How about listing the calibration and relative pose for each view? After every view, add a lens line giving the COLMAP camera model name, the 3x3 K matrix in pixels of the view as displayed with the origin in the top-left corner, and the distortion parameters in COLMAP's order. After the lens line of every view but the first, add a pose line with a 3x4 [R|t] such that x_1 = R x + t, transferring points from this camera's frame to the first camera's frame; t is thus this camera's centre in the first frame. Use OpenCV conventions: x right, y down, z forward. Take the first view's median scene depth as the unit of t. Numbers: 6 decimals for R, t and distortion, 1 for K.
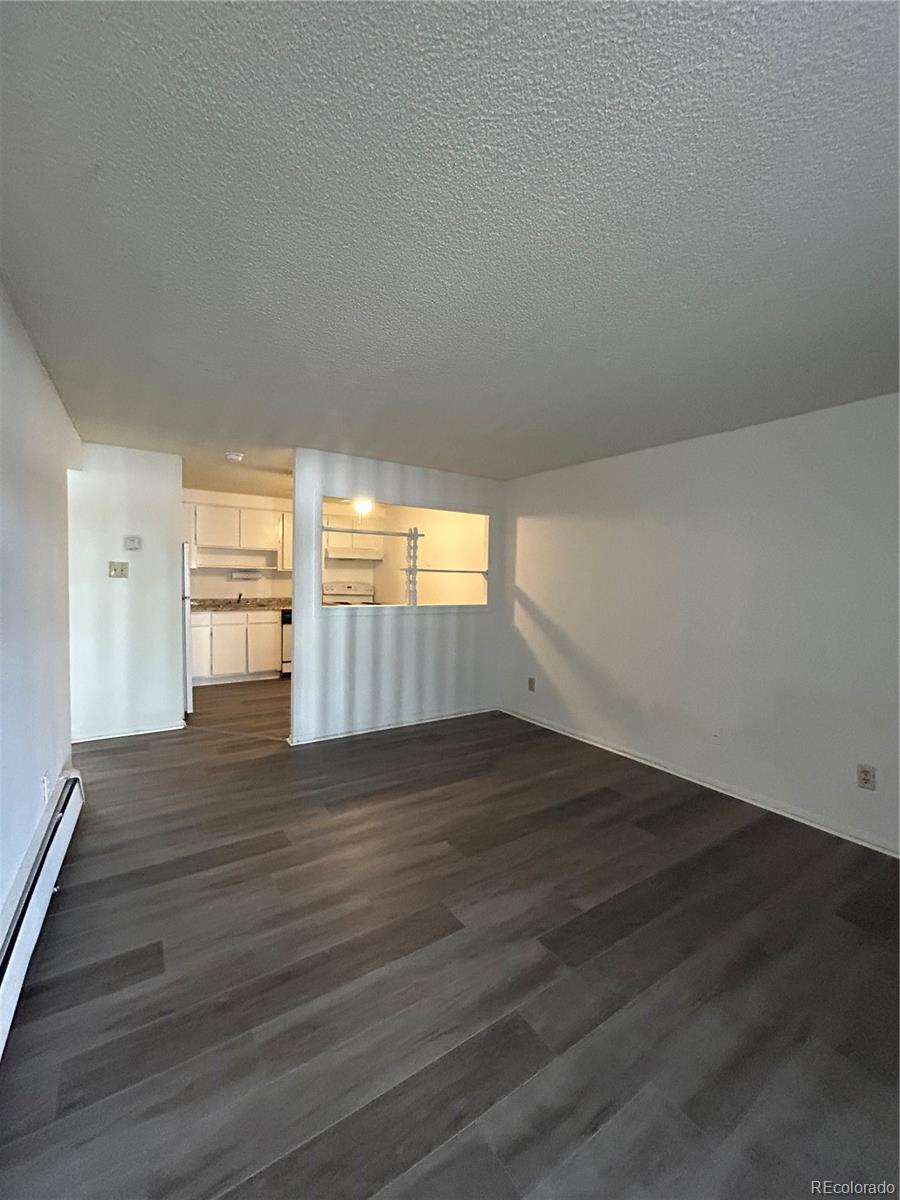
lens RADIAL K [[477.8, 0, 450.0], [0, 477.8, 600.0], [0, 0, 1]] dist [0.001063, 0.000103]
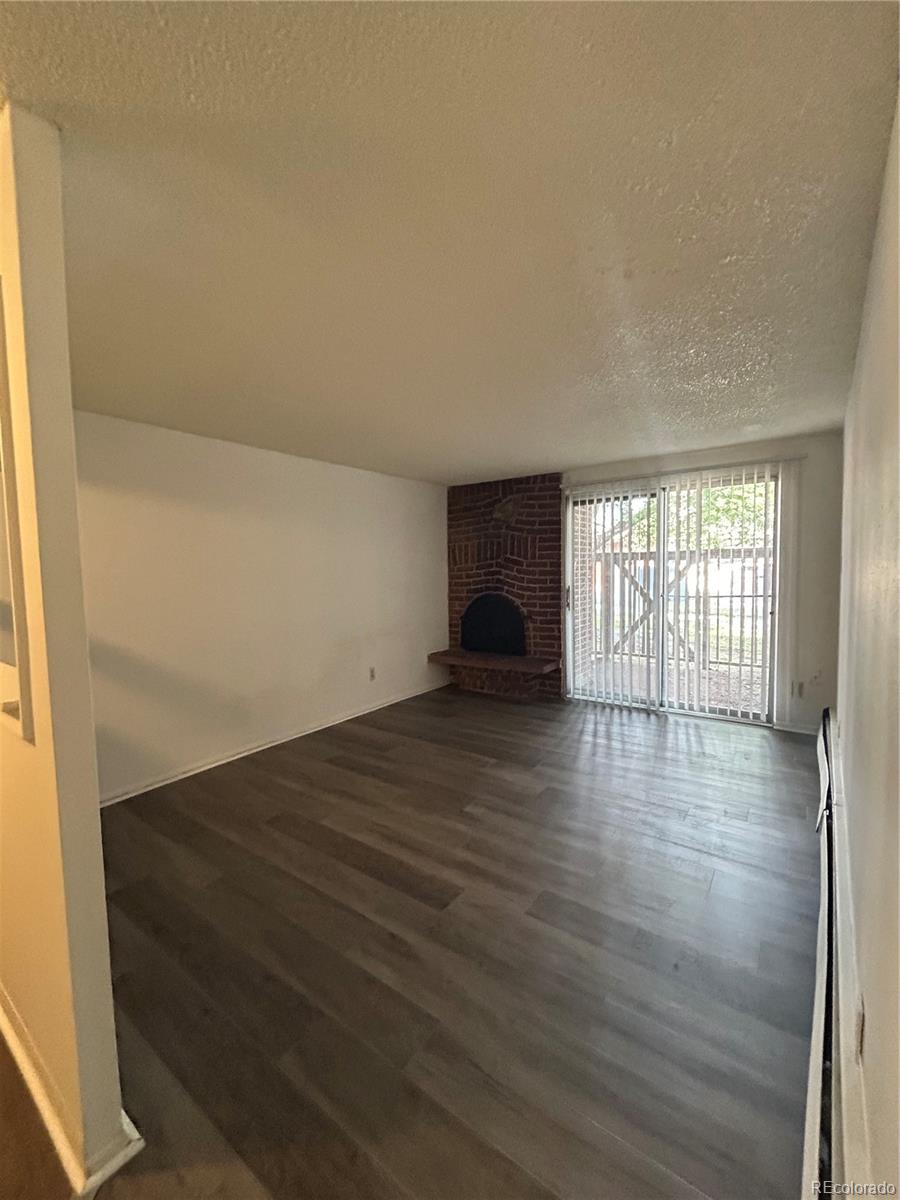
lens RADIAL K [[489.4, 0, 451.4], [0, 489.4, 600.5], [0, 0, 1]] dist [0.006021, 0.000606]
pose [[-0.344263, -0.079651, 0.935488, -0.788949], [0.058952, 0.992595, 0.106208, -0.078008], [-0.937021, 0.091712, -0.337018, 1.044993]]
